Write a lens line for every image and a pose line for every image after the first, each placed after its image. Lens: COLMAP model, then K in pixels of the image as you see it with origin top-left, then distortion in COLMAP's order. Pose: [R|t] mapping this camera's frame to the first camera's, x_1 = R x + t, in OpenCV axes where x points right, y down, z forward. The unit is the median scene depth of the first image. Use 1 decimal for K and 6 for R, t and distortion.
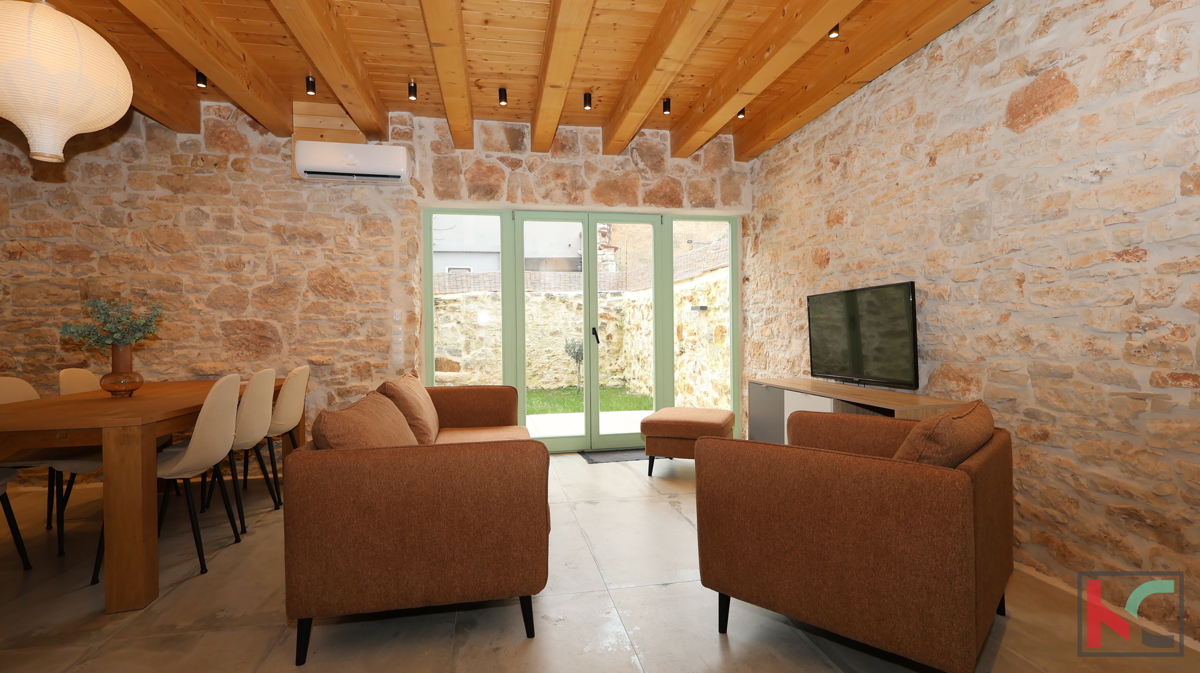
lens RADIAL K [[553.3, 0, 601.0], [0, 553.3, 338.6], [0, 0, 1]] dist [-0.003240, 0.000812]
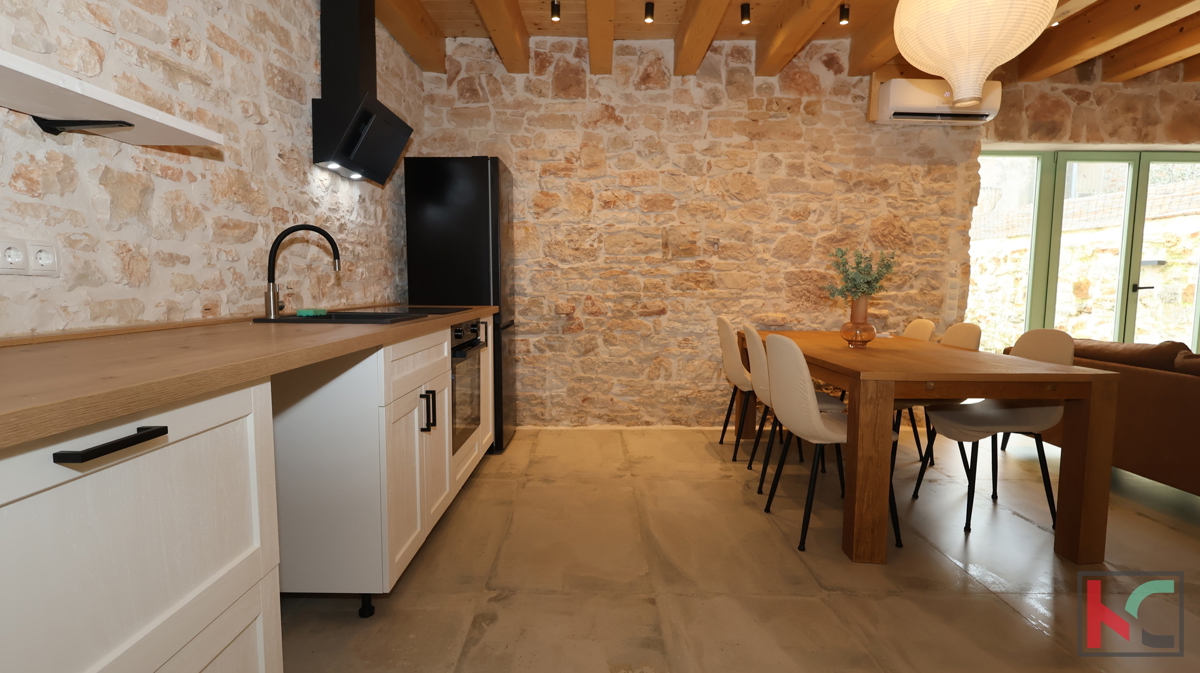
lens RADIAL K [[578.8, 0, 600.0], [0, 578.8, 336.5], [0, 0, 1]] dist [-0.001484, 0.000637]
pose [[0.983232, 0.035876, -0.178795, -0.819584], [-0.021425, 0.996393, 0.082109, 0.006430], [0.181095, -0.076901, 0.980454, -0.082011]]
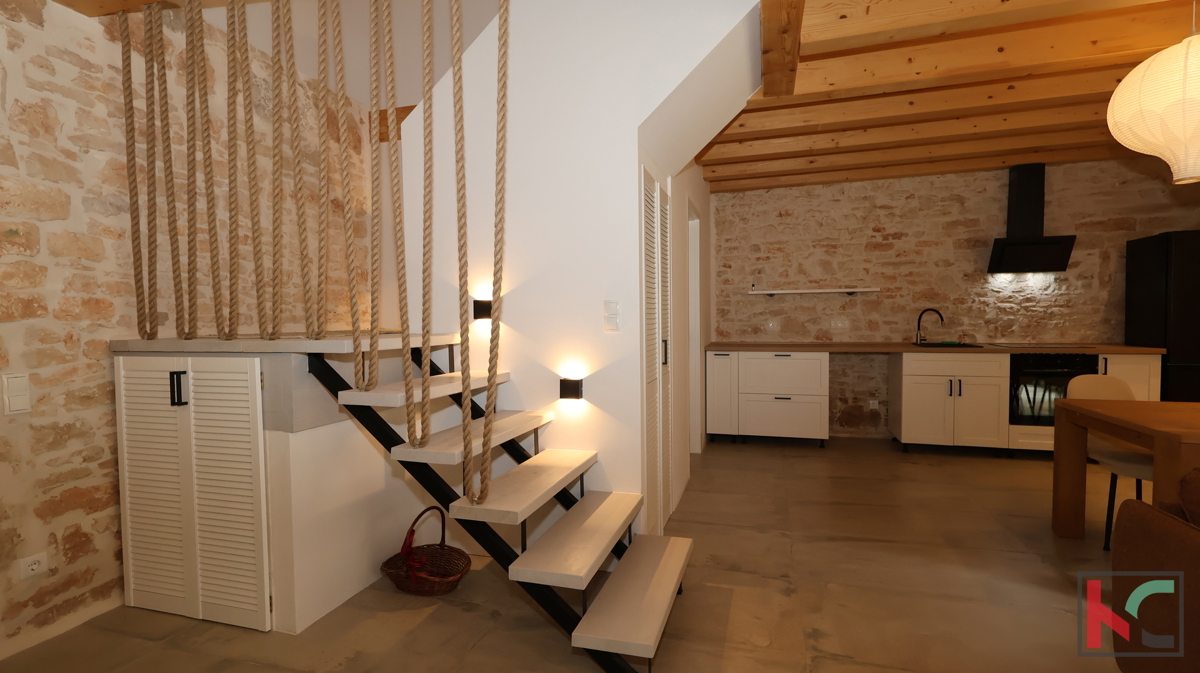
lens RADIAL K [[554.6, 0, 602.7], [0, 554.6, 339.0], [0, 0, 1]] dist [-0.001544, 0.000338]
pose [[-0.460254, 0.052535, -0.886232, 0.273585], [0.007891, 0.998450, 0.055089, -0.048319], [0.887752, 0.018362, -0.459955, 0.281867]]
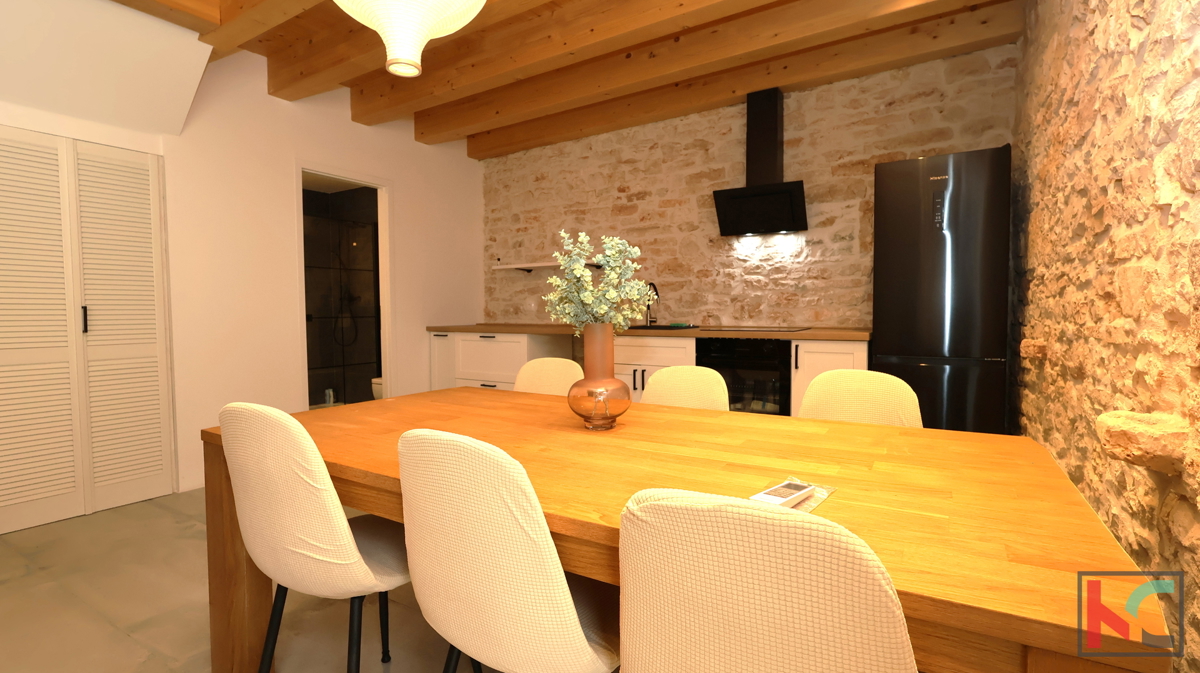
lens RADIAL K [[571.4, 0, 600.0], [0, 571.4, 336.5], [0, 0, 1]] dist [-0.000915, 0.000589]
pose [[-0.684494, 0.050311, -0.727280, -0.338325], [0.007482, 0.998048, 0.062000, -0.009950], [0.728980, 0.036997, -0.683534, 0.999731]]
